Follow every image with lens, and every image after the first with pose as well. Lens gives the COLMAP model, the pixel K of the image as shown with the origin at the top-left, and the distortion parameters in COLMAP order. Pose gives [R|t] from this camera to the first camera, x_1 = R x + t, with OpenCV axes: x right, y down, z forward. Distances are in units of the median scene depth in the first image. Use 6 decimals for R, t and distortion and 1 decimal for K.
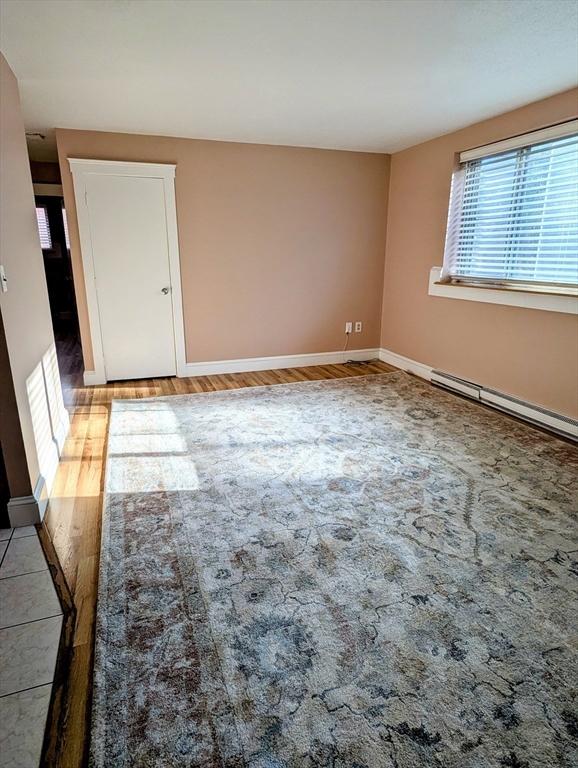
lens RADIAL K [[456.6, 0, 290.8], [0, 456.6, 386.2], [0, 0, 1]] dist [0.001885, 0.003677]
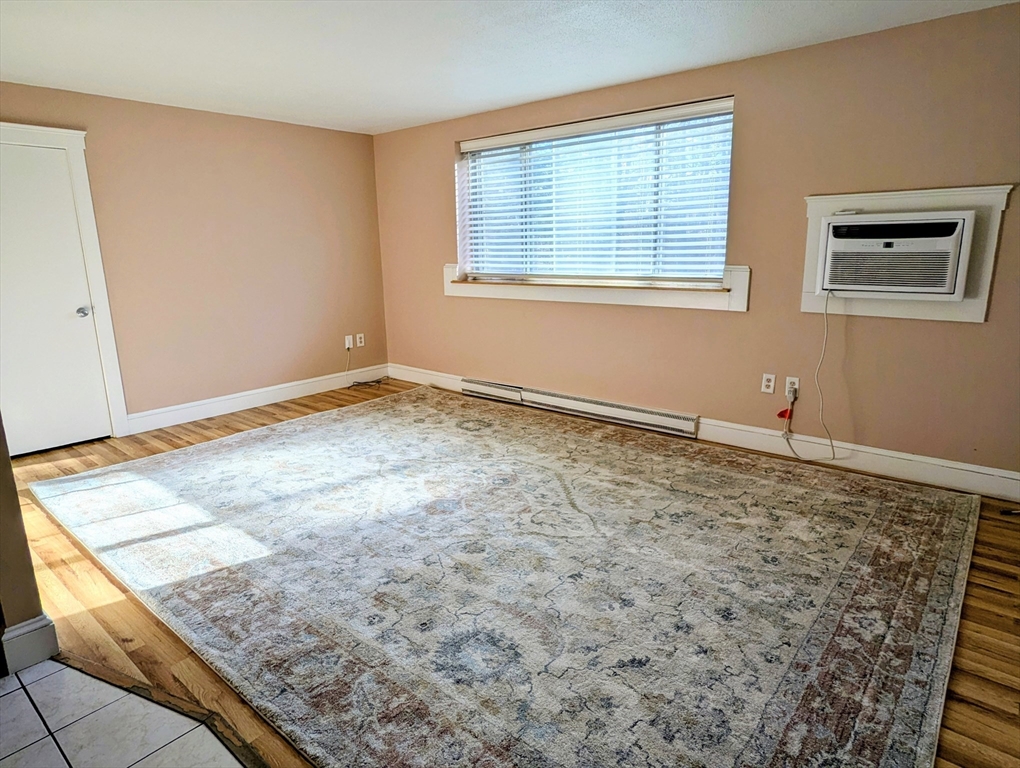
lens RADIAL K [[606.4, 0, 508.3], [0, 606.4, 382.4], [0, 0, 1]] dist [0.001885, 0.003677]
pose [[0.868980, -0.125371, 0.478702, -0.290369], [0.156515, 0.987345, -0.025536, 0.025187], [-0.469443, 0.097114, 0.877606, -0.117653]]
